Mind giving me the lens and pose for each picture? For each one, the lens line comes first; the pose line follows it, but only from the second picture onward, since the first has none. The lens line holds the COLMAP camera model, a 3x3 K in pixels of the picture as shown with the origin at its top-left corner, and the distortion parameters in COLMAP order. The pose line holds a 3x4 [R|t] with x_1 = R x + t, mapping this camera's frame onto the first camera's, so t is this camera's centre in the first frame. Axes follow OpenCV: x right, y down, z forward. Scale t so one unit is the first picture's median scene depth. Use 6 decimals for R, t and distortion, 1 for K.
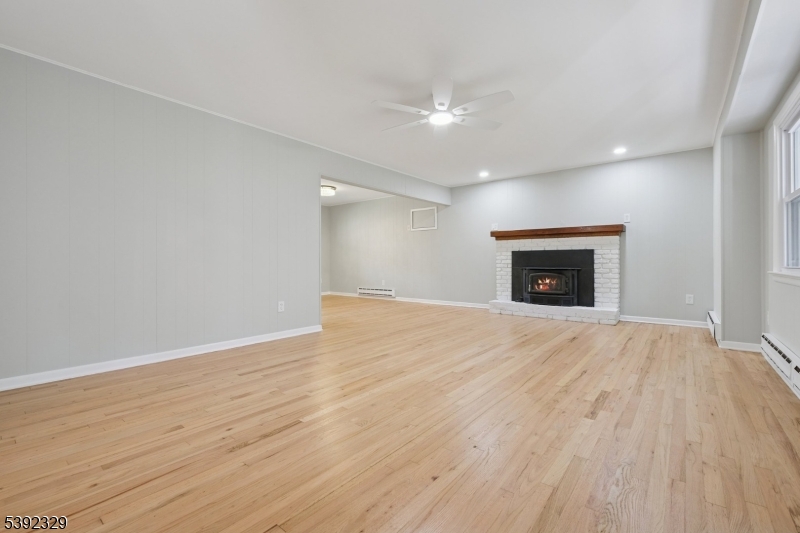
lens RADIAL K [[351.7, 0, 399.4], [0, 351.7, 261.4], [0, 0, 1]] dist [-0.000453, 0.000120]
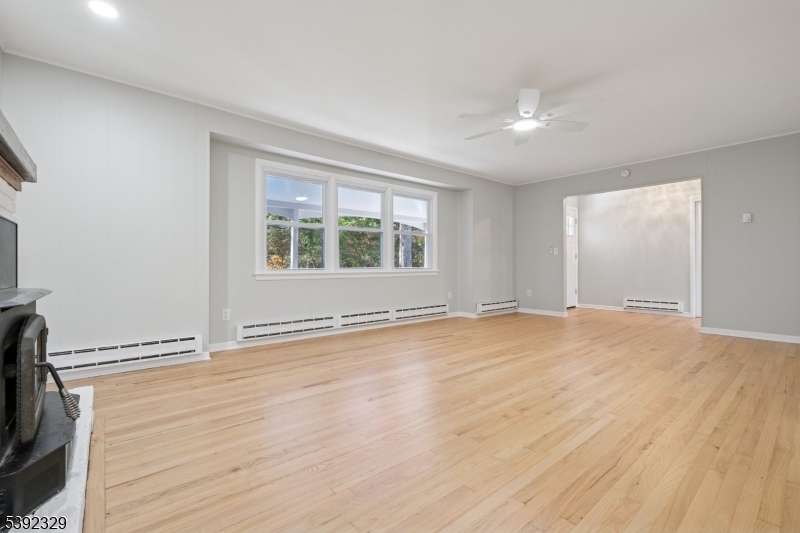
lens RADIAL K [[351.7, 0, 399.4], [0, 351.7, 261.4], [0, 0, 1]] dist [-0.000453, 0.000120]
pose [[-0.982449, -0.001022, 0.186528, 0.167860], [-0.003433, 0.999915, -0.012600, 0.000051], [-0.186499, -0.013019, -0.982369, 1.216867]]
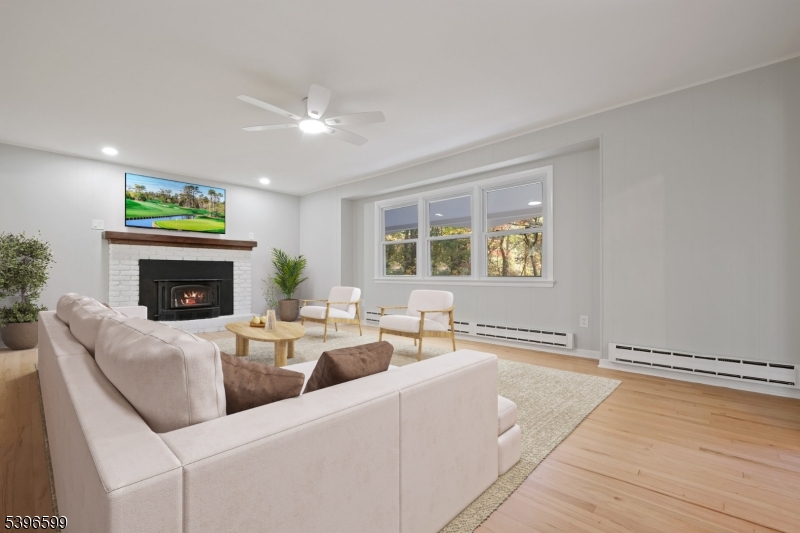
lens RADIAL K [[354.2, 0, 403.8], [0, 354.2, 270.5], [0, 0, 1]] dist [0.000506, -0.000029]
pose [[0.062279, 0.005536, 0.998043, -0.495548], [-0.001899, 0.999983, -0.005429, -0.001919], [-0.998057, -0.001557, 0.062289, 0.399385]]
